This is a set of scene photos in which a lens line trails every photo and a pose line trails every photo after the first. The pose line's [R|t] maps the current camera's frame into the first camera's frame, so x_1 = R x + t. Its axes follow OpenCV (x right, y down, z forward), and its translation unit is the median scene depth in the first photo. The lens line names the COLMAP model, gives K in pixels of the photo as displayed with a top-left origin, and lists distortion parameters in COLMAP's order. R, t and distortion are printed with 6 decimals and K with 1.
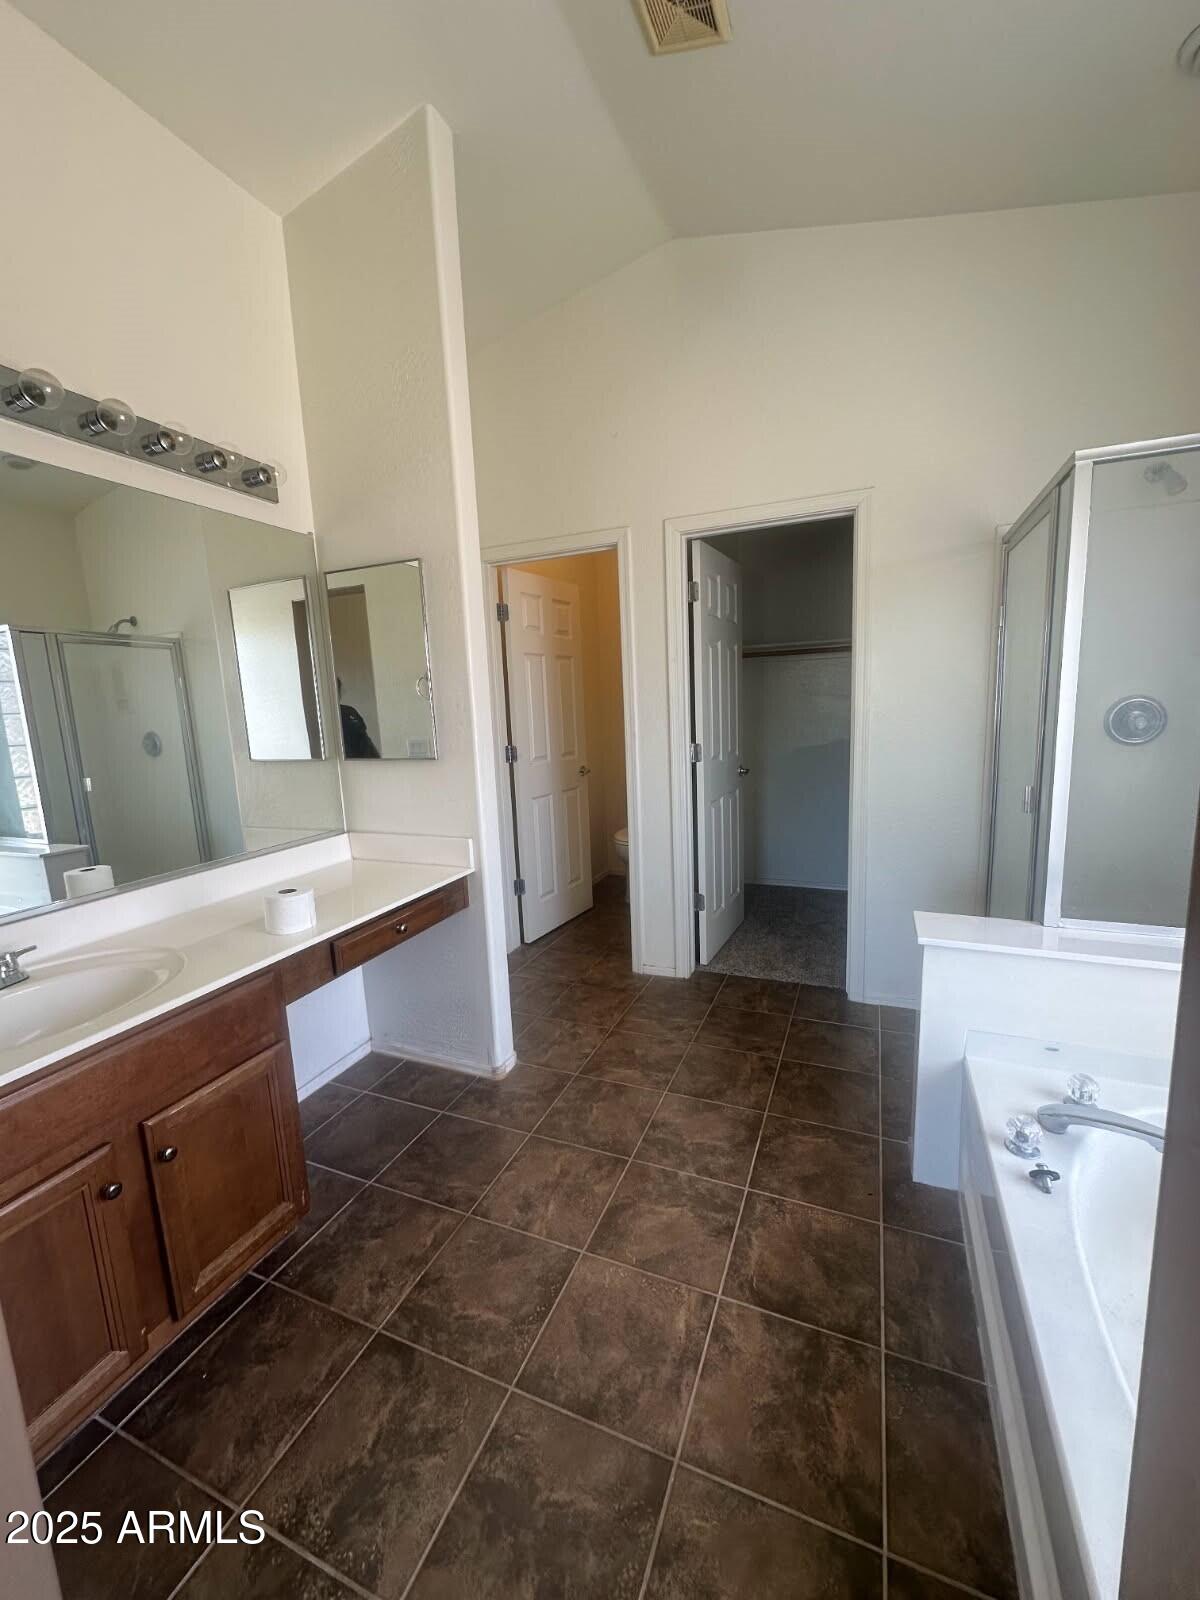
lens RADIAL K [[635.4, 0, 600.0], [0, 635.4, 800.0], [0, 0, 1]] dist [0.001108, 0.000023]
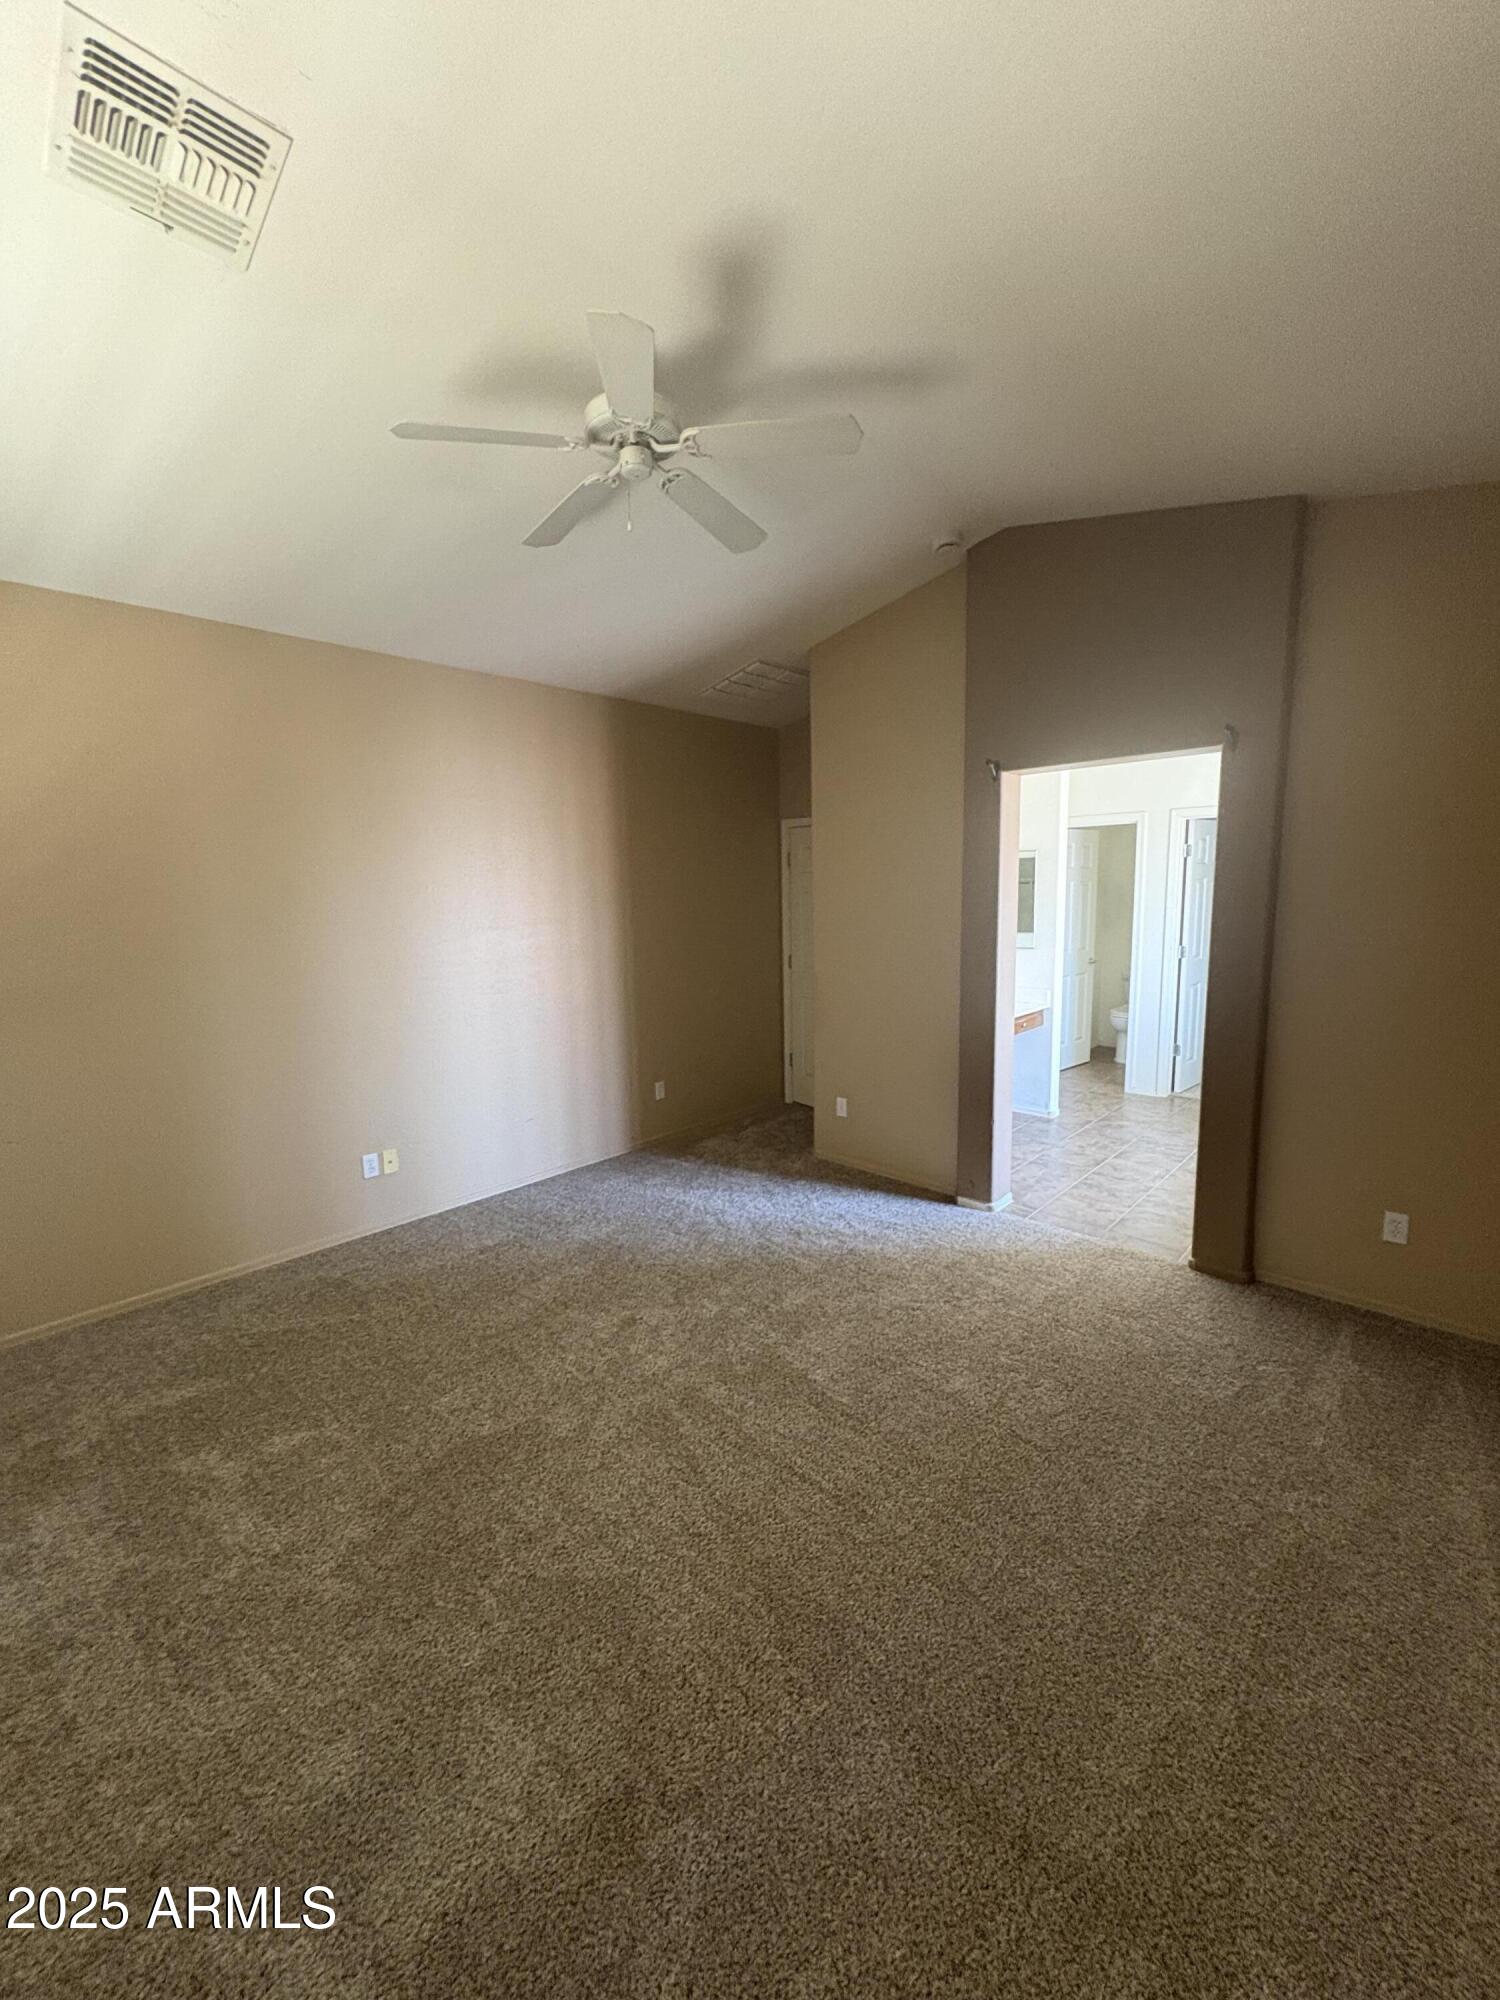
lens RADIAL K [[794.3, 0, 750.0], [0, 794.3, 1000.0], [0, 0, 1]] dist [0.001108, 0.000023]
pose [[0.936721, 0.068768, -0.343255, -0.217865], [-0.070508, 0.997484, 0.007427, 0.138667], [0.342902, 0.017245, 0.939213, -1.582518]]
